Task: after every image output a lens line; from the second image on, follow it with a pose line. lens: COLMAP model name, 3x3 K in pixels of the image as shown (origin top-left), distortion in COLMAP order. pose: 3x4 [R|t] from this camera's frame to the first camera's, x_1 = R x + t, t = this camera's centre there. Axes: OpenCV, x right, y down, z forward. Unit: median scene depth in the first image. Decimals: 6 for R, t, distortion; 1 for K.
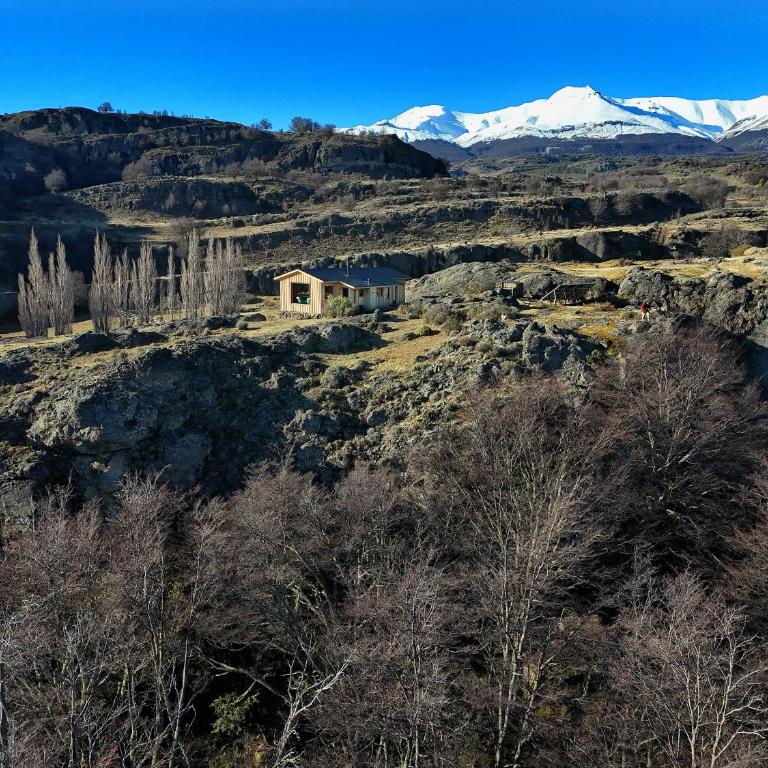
lens RADIAL K [[721.7, 0, 381.5], [0, 721.7, 384.4], [0, 0, 1]] dist [0.086091, -0.088299]
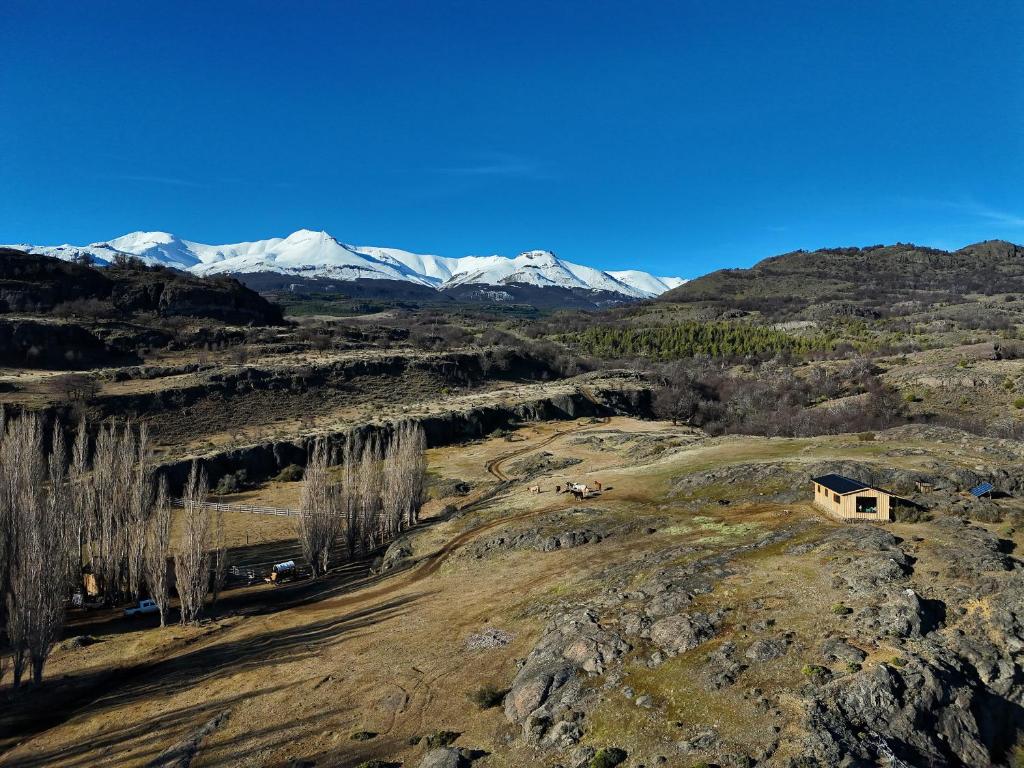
lens RADIAL K [[719.8, 0, 512.0], [0, 719.8, 384.0], [0, 0, 1]] dist [0.094467, -0.102465]
pose [[0.865249, -0.006040, 0.501307, -0.179026], [0.094647, 0.983915, -0.151506, -0.026486], [-0.492328, 0.178538, 0.851902, 0.014864]]
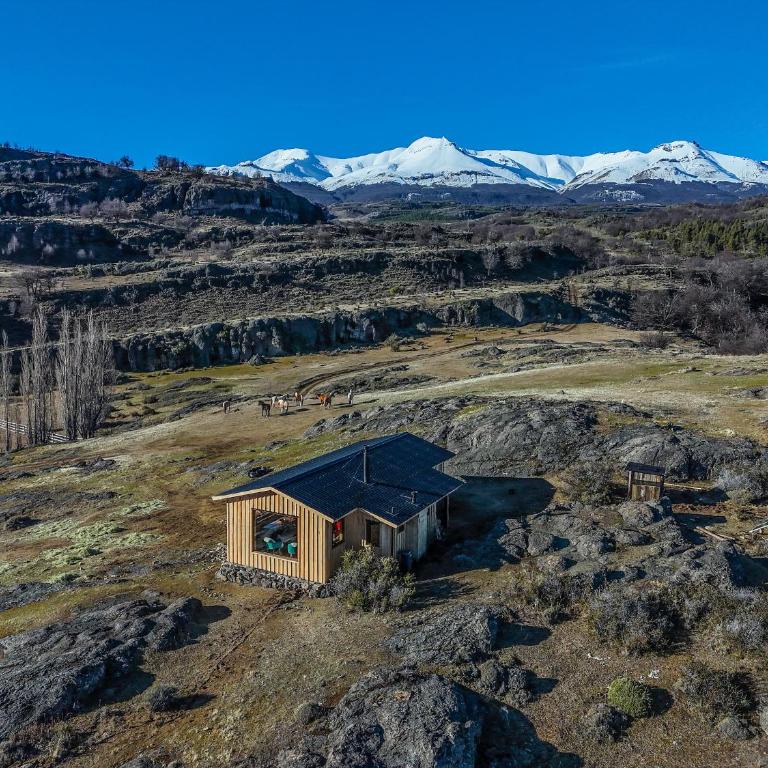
lens RADIAL K [[721.7, 0, 381.5], [0, 721.7, 384.4], [0, 0, 1]] dist [0.086091, -0.088299]
pose [[0.983670, -0.020562, 0.178804, -0.016426], [0.030053, 0.998270, -0.050534, -0.025673], [-0.177456, 0.055083, 0.982586, 0.067307]]
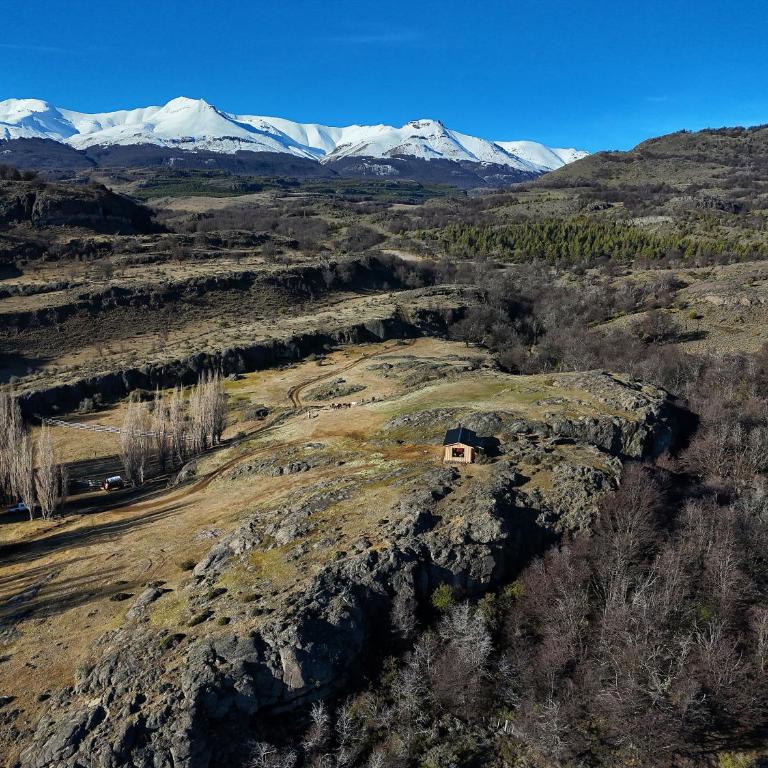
lens RADIAL K [[721.7, 0, 381.5], [0, 721.7, 384.4], [0, 0, 1]] dist [0.086091, -0.088299]
pose [[0.878097, -0.084691, 0.470928, -0.173957], [0.087933, 0.996011, 0.015160, -0.050350], [-0.470334, 0.028098, 0.882041, -0.109314]]
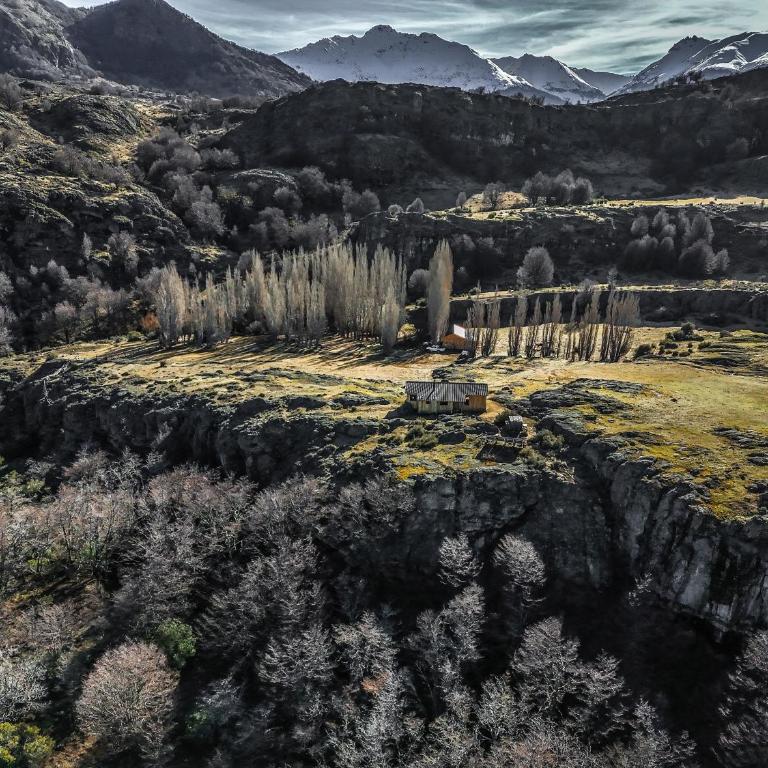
lens RADIAL K [[721.7, 0, 381.5], [0, 721.7, 384.4], [0, 0, 1]] dist [0.086091, -0.088299]
pose [[0.560876, 0.240670, -0.792146, 0.166479], [-0.155819, 0.970402, 0.184501, -0.061113], [0.813104, 0.019949, 0.581777, -0.012736]]
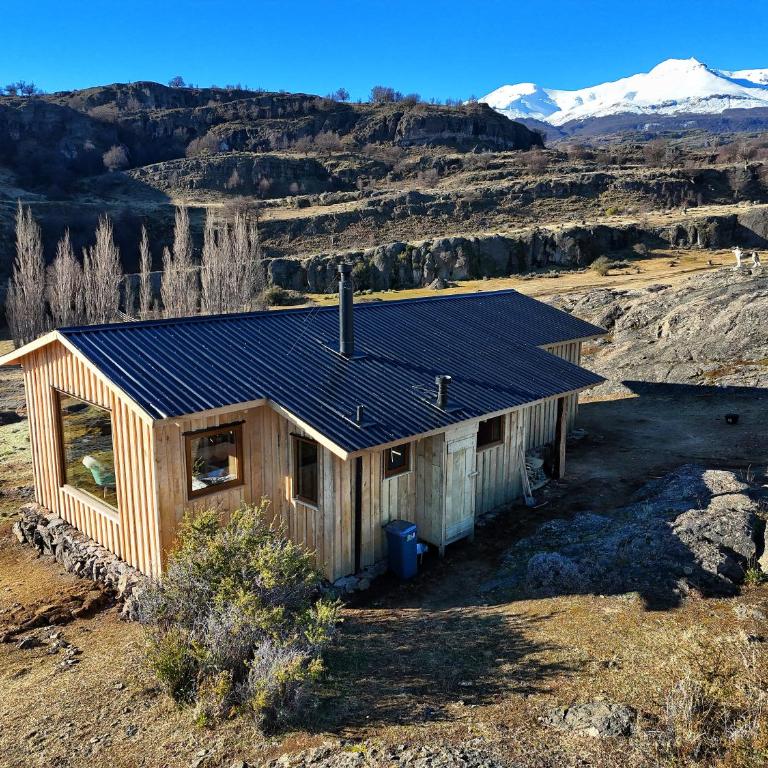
lens RADIAL K [[721.7, 0, 381.5], [0, 721.7, 384.4], [0, 0, 1]] dist [0.086091, -0.088299]
pose [[0.993515, 0.023309, -0.111290, -0.001396], [-0.020913, 0.999525, 0.022651, -0.019467], [0.111765, -0.020176, 0.993530, 0.106230]]
